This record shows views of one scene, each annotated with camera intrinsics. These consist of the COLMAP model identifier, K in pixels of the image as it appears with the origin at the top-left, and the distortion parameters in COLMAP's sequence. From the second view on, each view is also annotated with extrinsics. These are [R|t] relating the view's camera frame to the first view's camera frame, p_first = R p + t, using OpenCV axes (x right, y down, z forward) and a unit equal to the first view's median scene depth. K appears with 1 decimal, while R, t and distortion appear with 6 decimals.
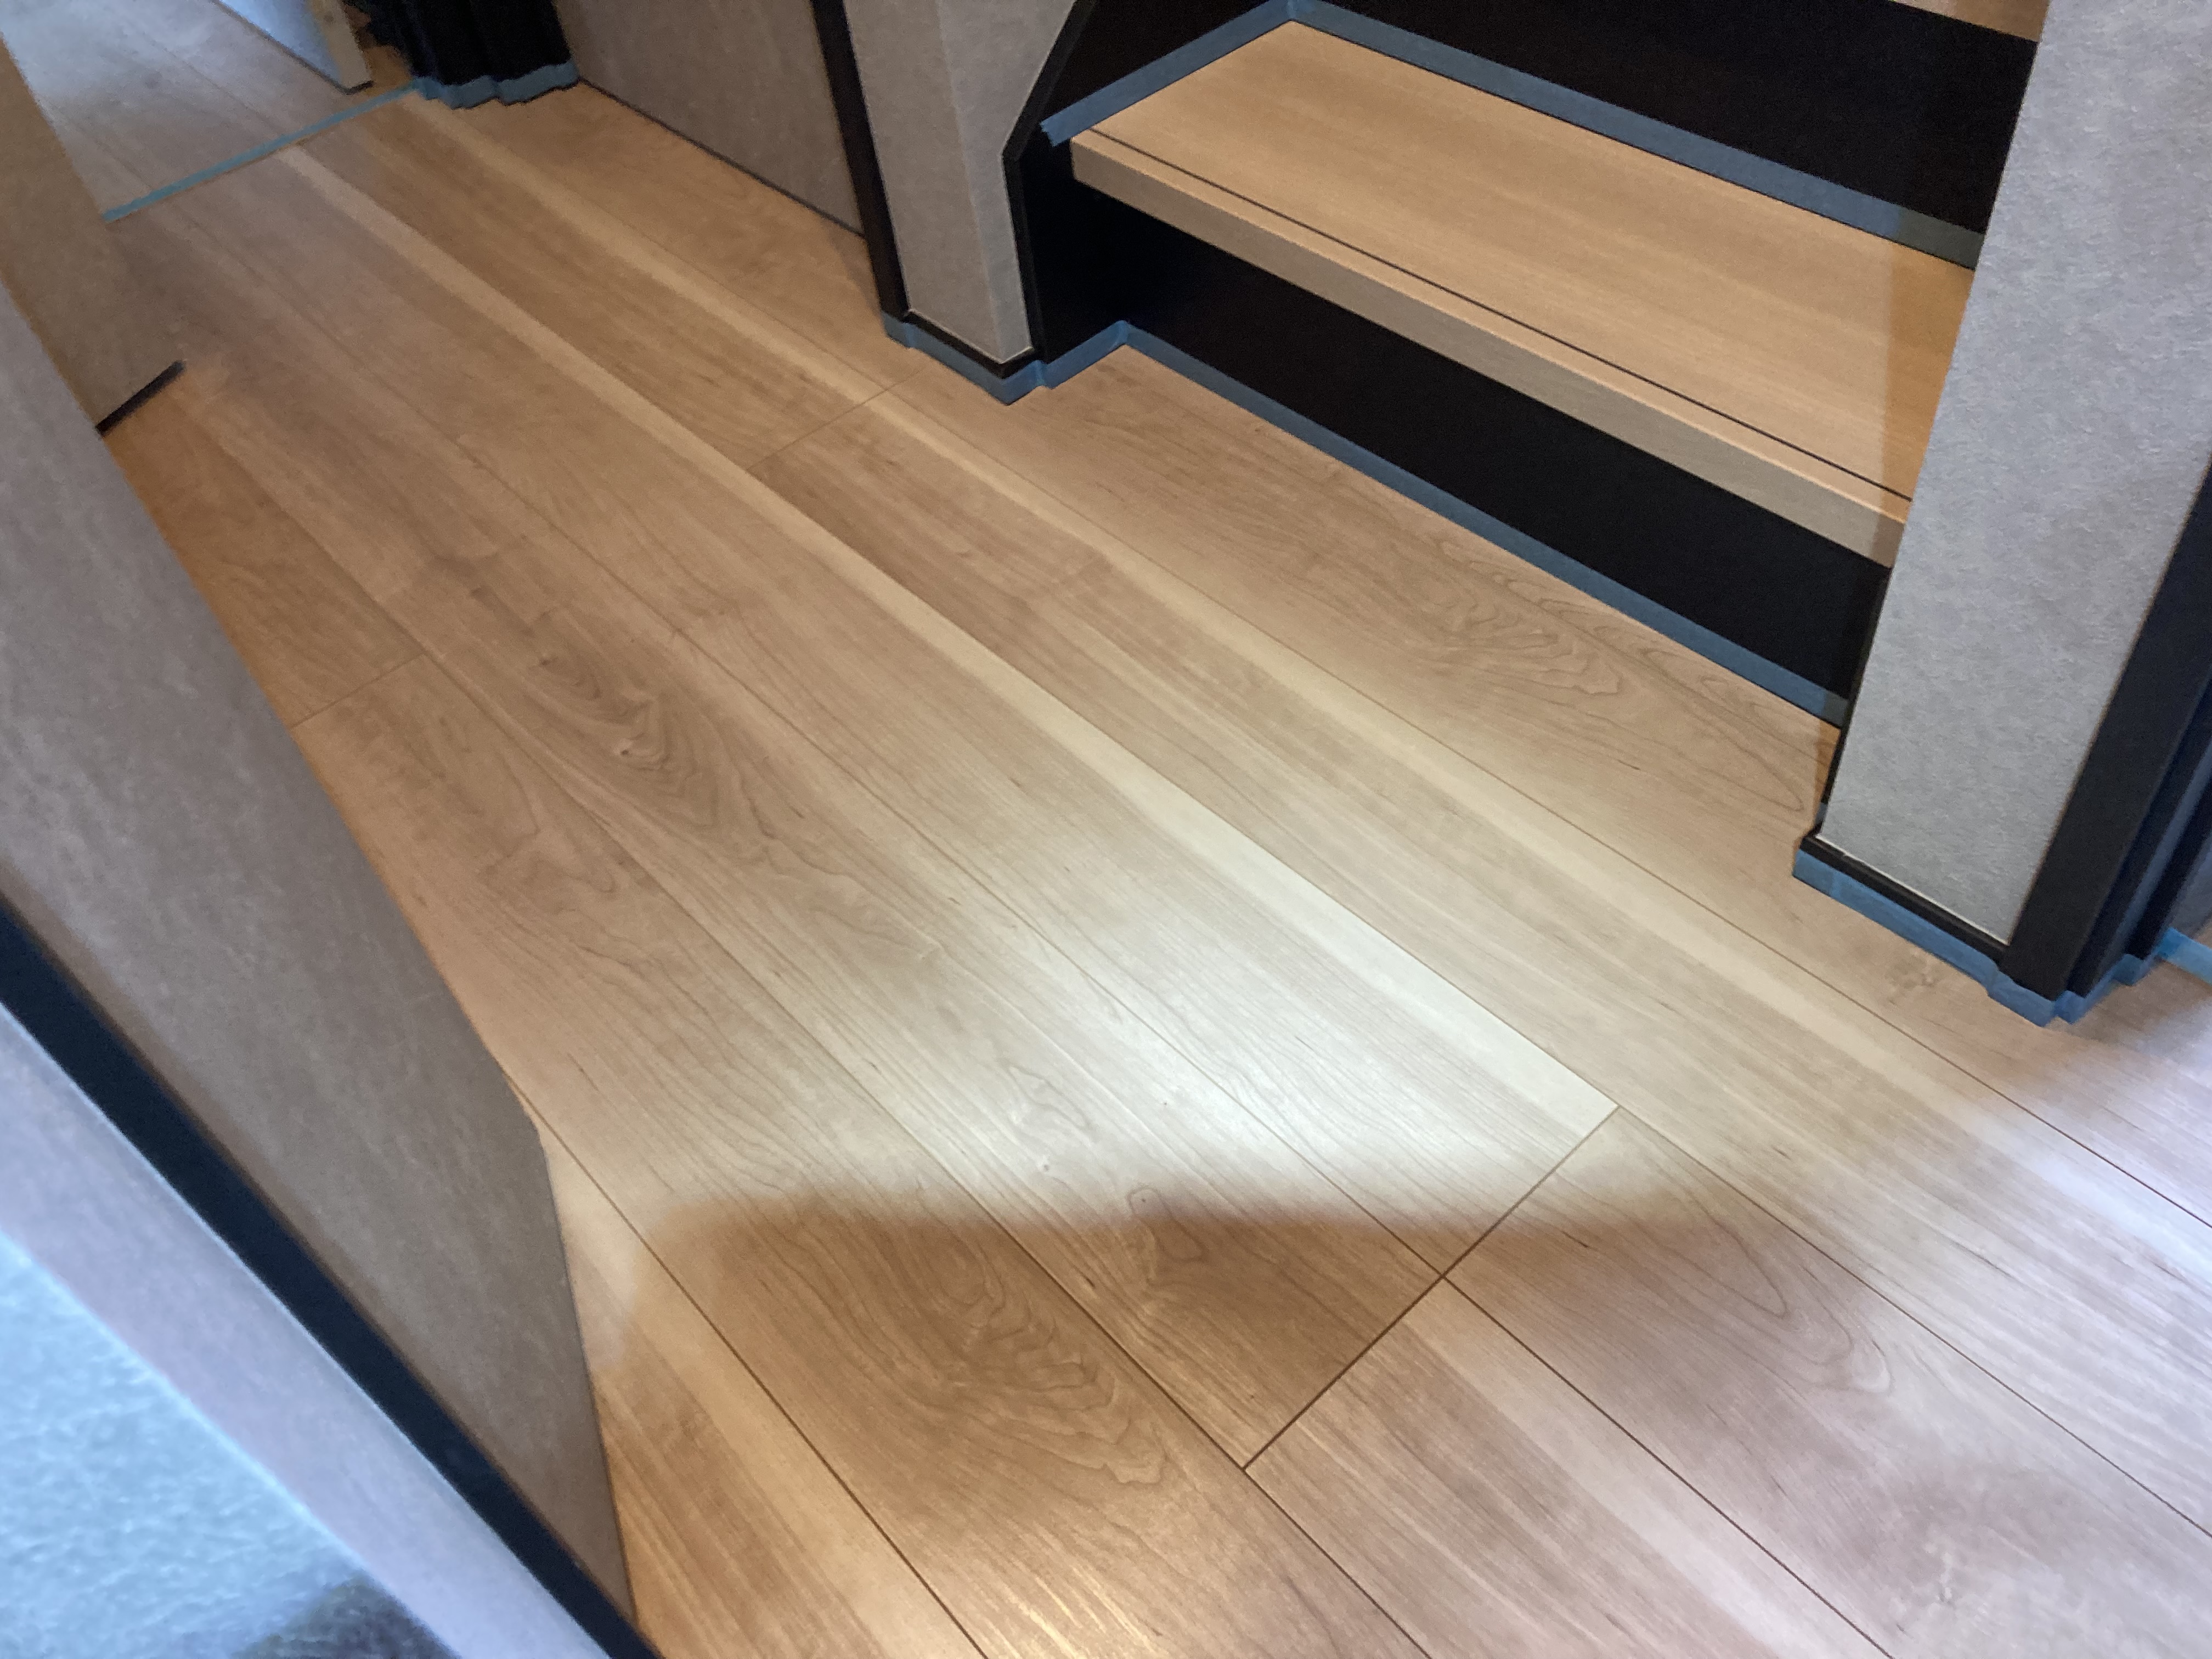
lens RADIAL K [[1789.8, 0, 1116.3], [0, 1789.8, 811.3], [0, 0, 1]] dist [0.030669, -0.035930]
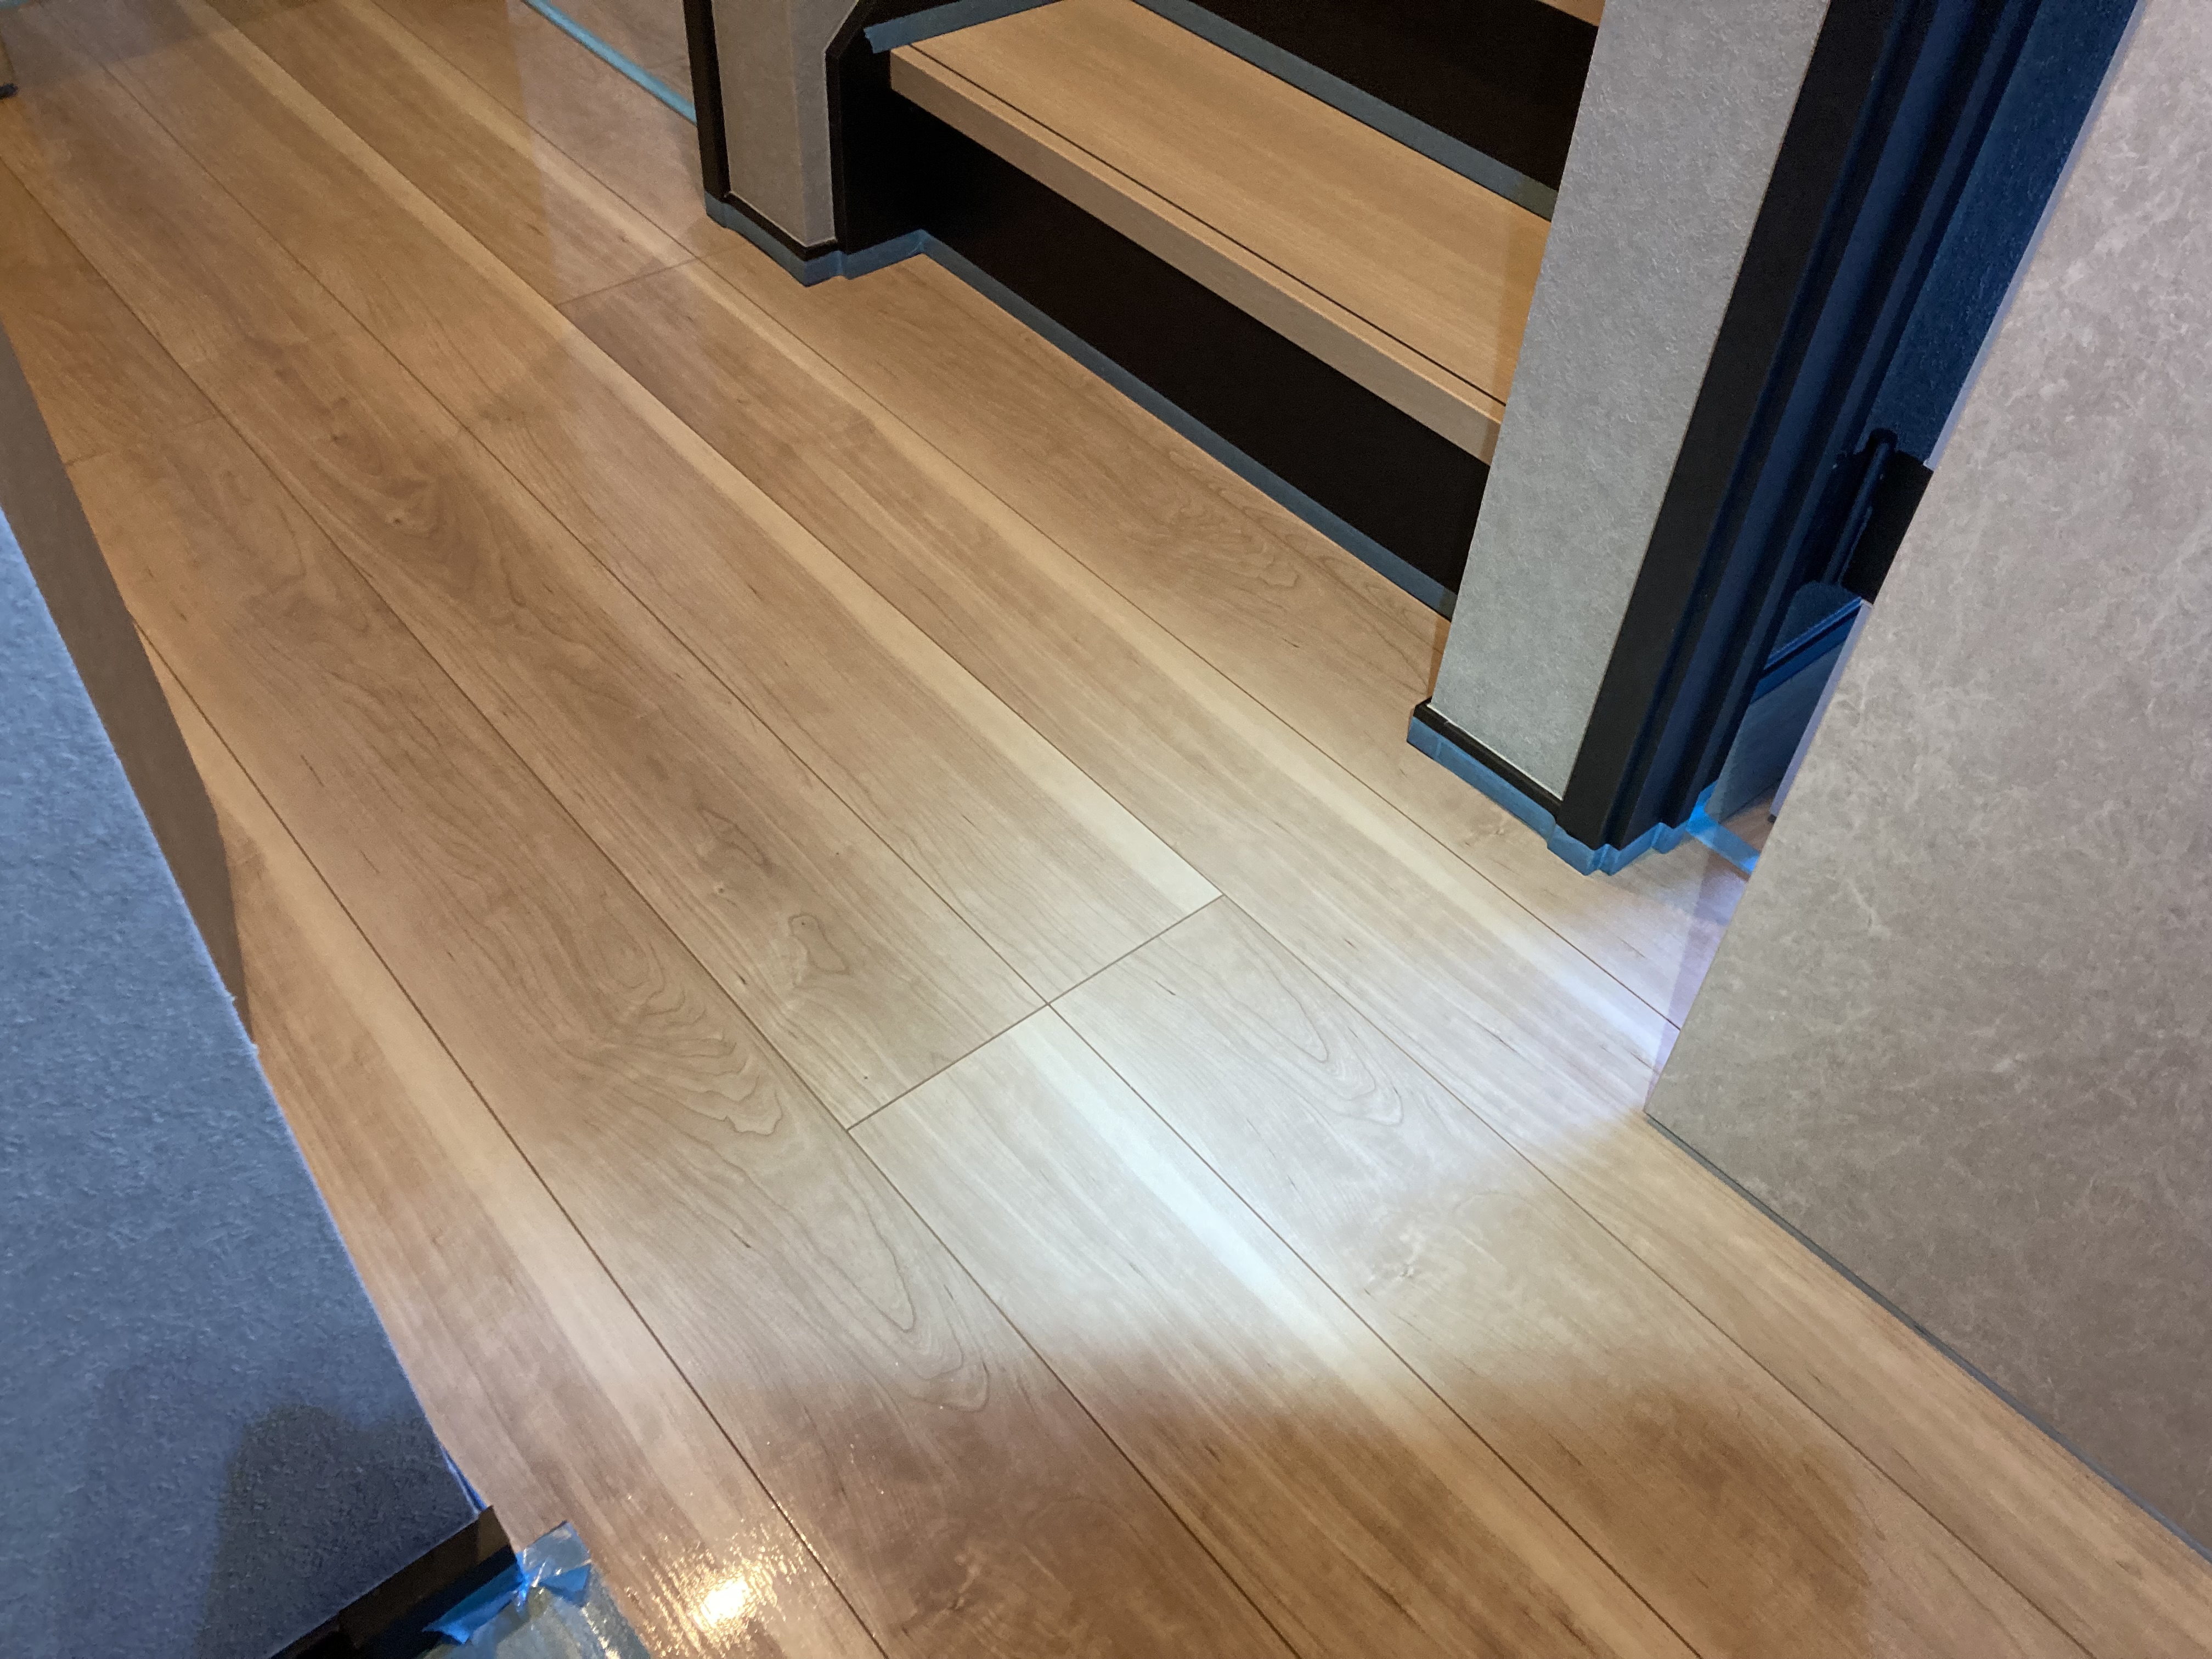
lens RADIAL K [[1791.4, 0, 1106.0], [0, 1791.4, 829.5], [0, 0, 1]] dist [0.039621, -0.056549]
pose [[0.987929, 0.127308, 0.088254, 0.080680], [-0.124854, 0.991632, -0.032815, 0.141962], [-0.091693, 0.021400, 0.995557, -0.123938]]
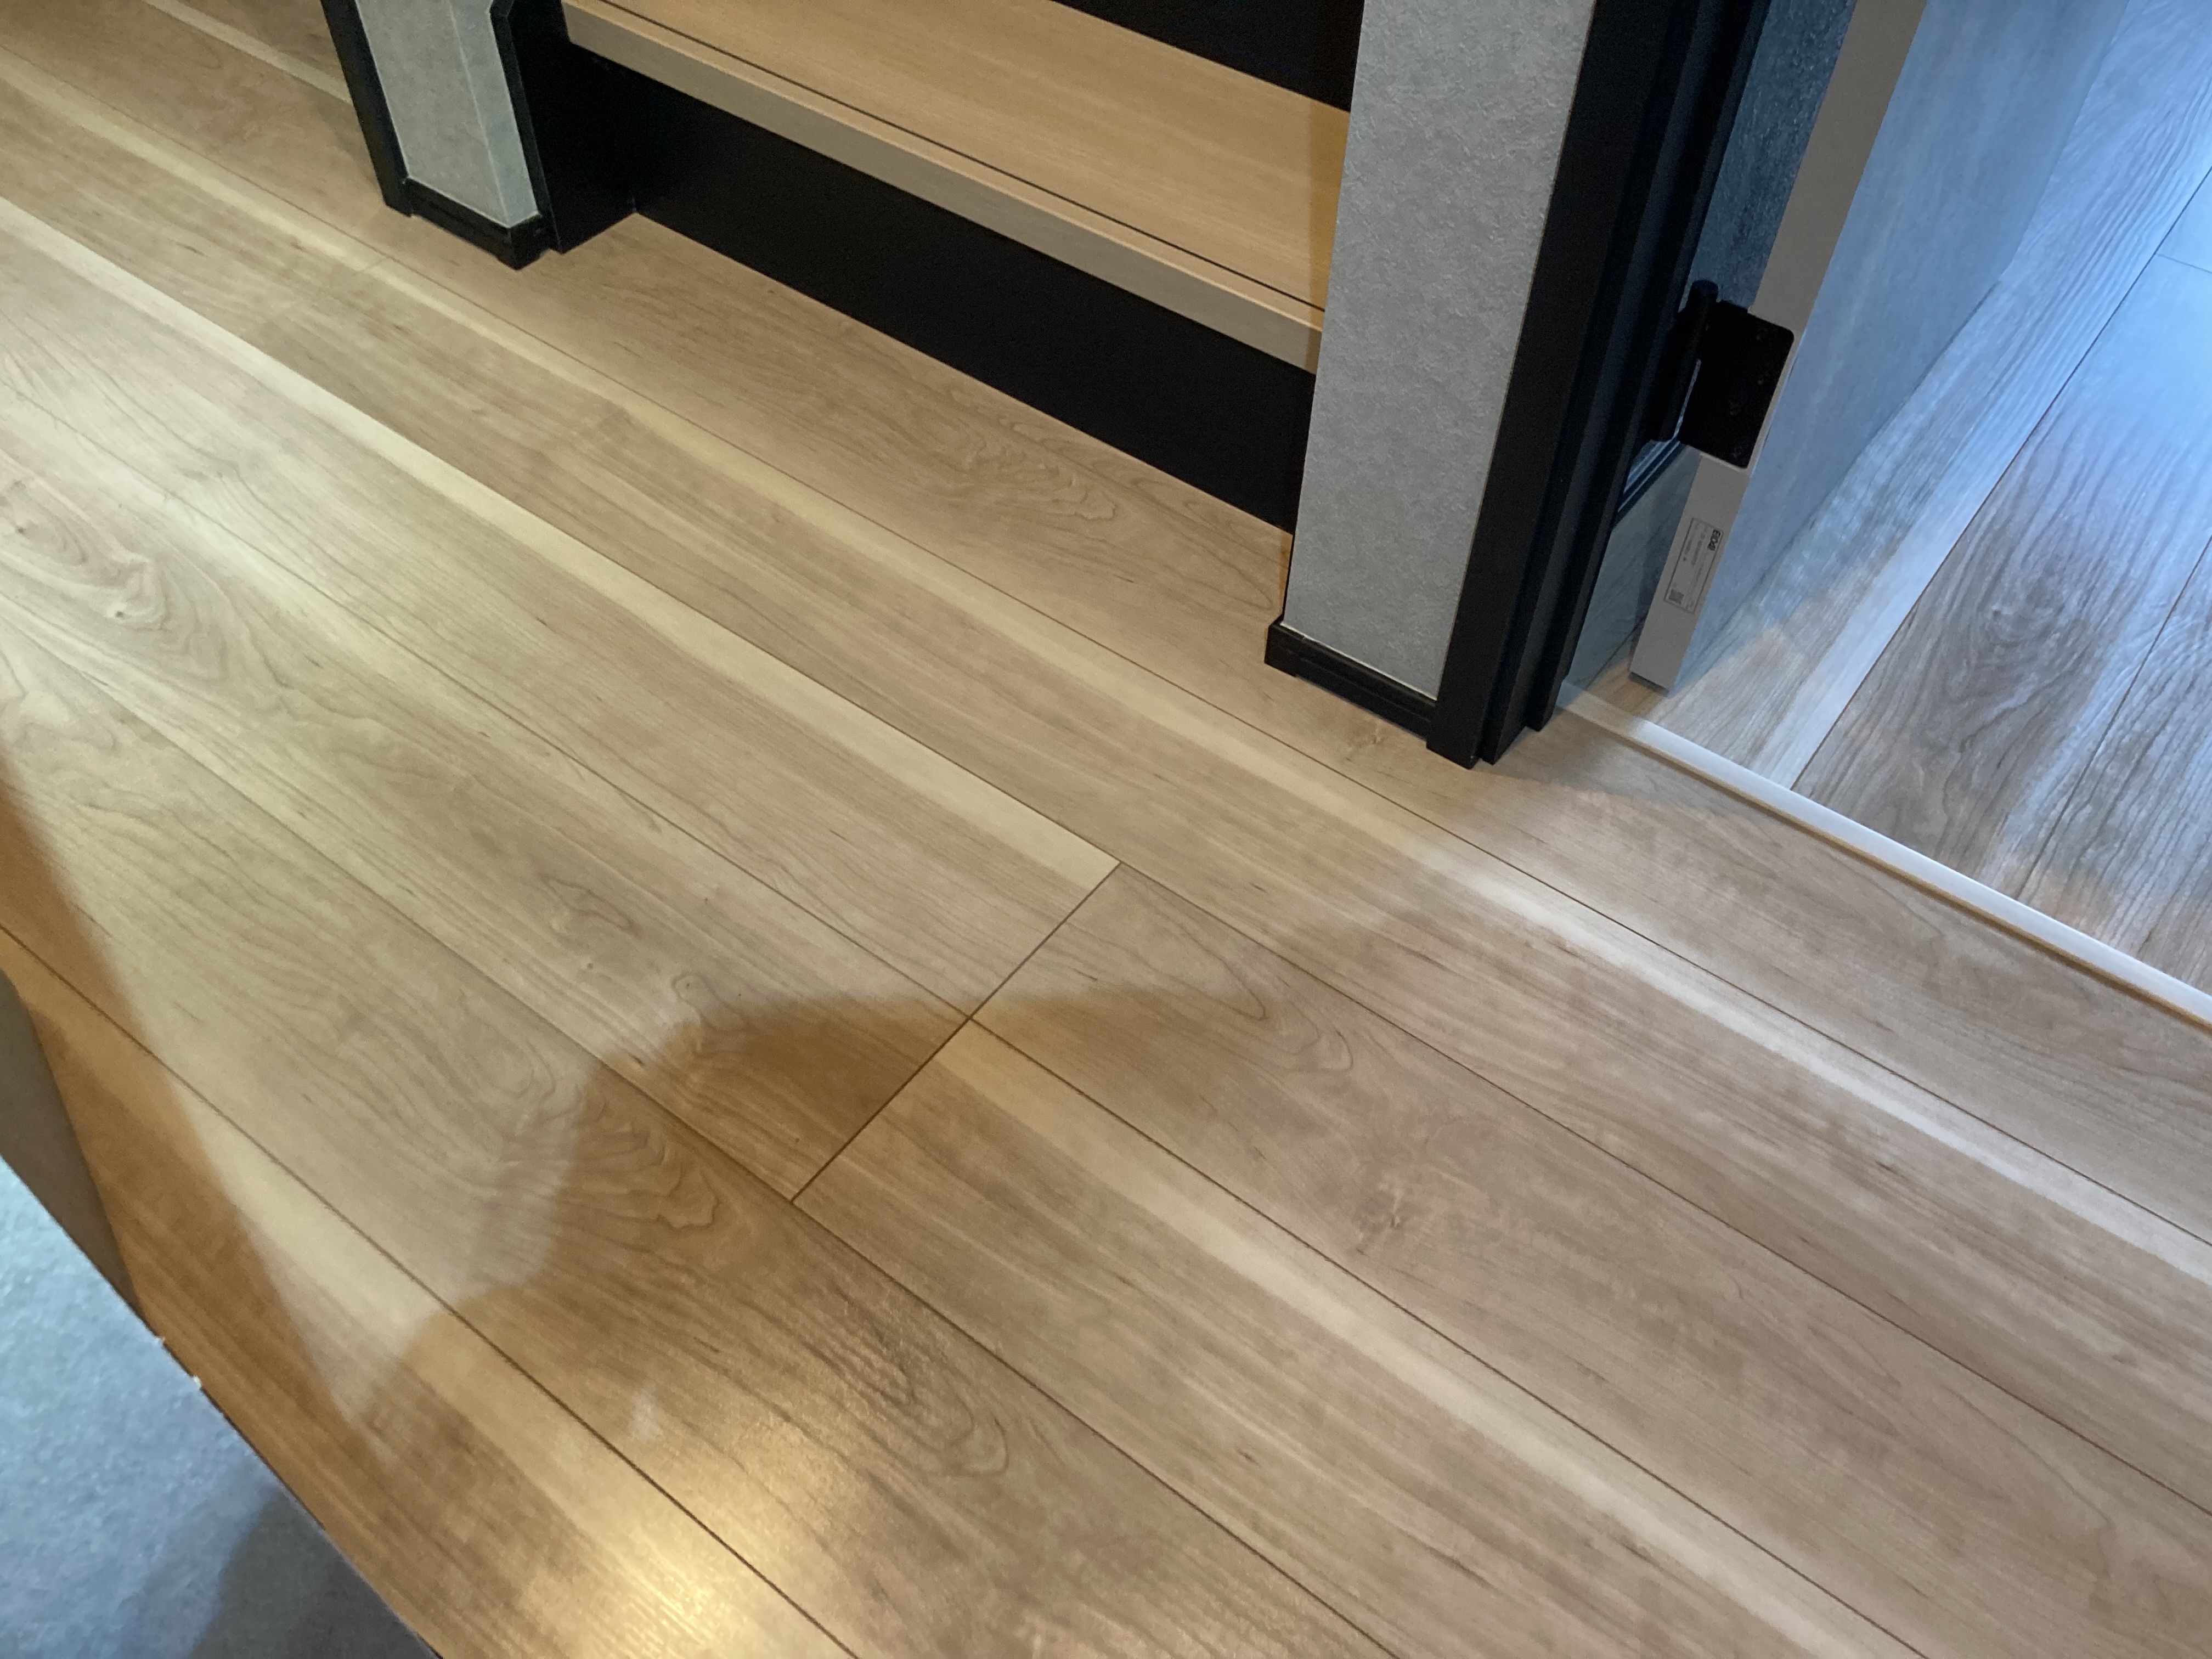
lens RADIAL K [[1789.8, 0, 1116.3], [0, 1789.8, 811.3], [0, 0, 1]] dist [0.030669, -0.035930]
pose [[0.973062, -0.067158, 0.220546, 0.028668], [0.062850, 0.997671, 0.026499, 0.085728], [-0.221812, -0.011924, 0.975017, -0.068887]]
